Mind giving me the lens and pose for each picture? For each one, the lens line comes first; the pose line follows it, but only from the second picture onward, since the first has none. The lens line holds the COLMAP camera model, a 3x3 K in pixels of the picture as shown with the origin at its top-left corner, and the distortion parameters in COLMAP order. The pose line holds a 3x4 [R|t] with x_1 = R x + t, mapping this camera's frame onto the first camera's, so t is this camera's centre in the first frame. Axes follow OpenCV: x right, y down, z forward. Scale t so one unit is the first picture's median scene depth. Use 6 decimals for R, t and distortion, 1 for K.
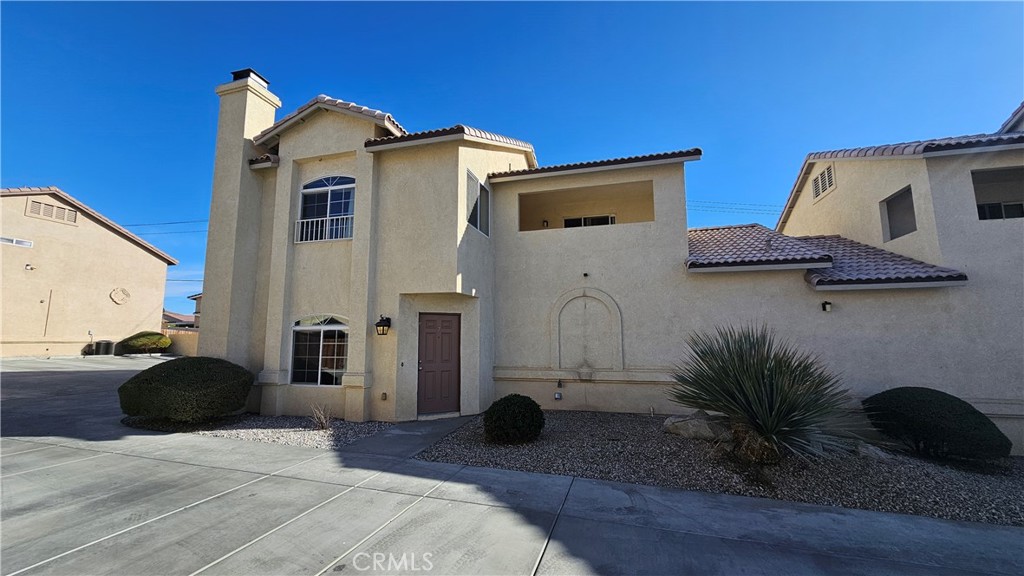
lens RADIAL K [[416.3, 0, 514.4], [0, 416.3, 285.4], [0, 0, 1]] dist [-0.002925, -0.000092]
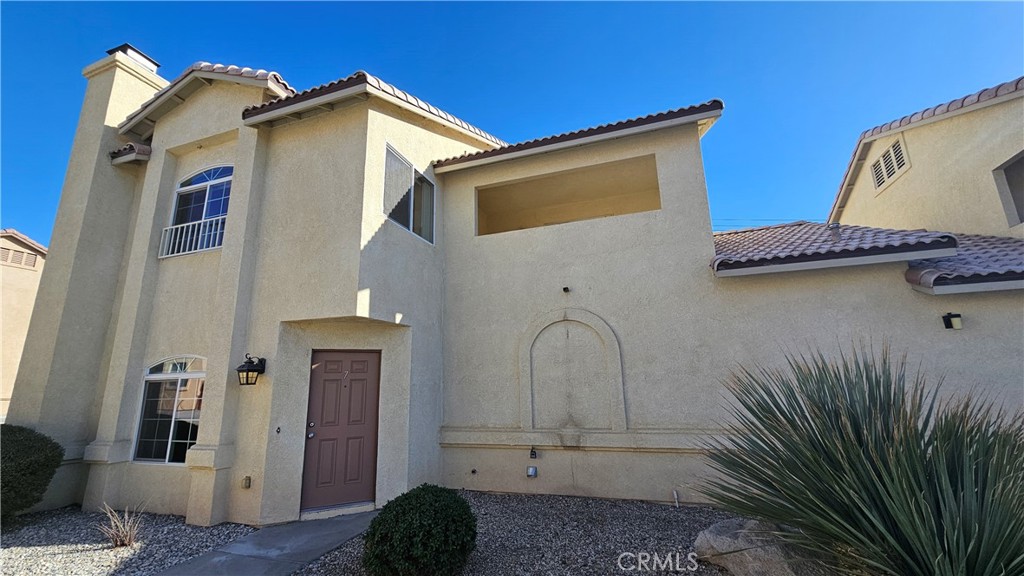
lens RADIAL K [[416.3, 0, 511.3], [0, 416.3, 284.5], [0, 0, 1]] dist [-0.002925, -0.000092]
pose [[0.997898, -0.035934, -0.053938, 0.124586], [0.030154, 0.994078, -0.104401, 0.038327], [0.057370, 0.102556, 0.993072, 0.320529]]
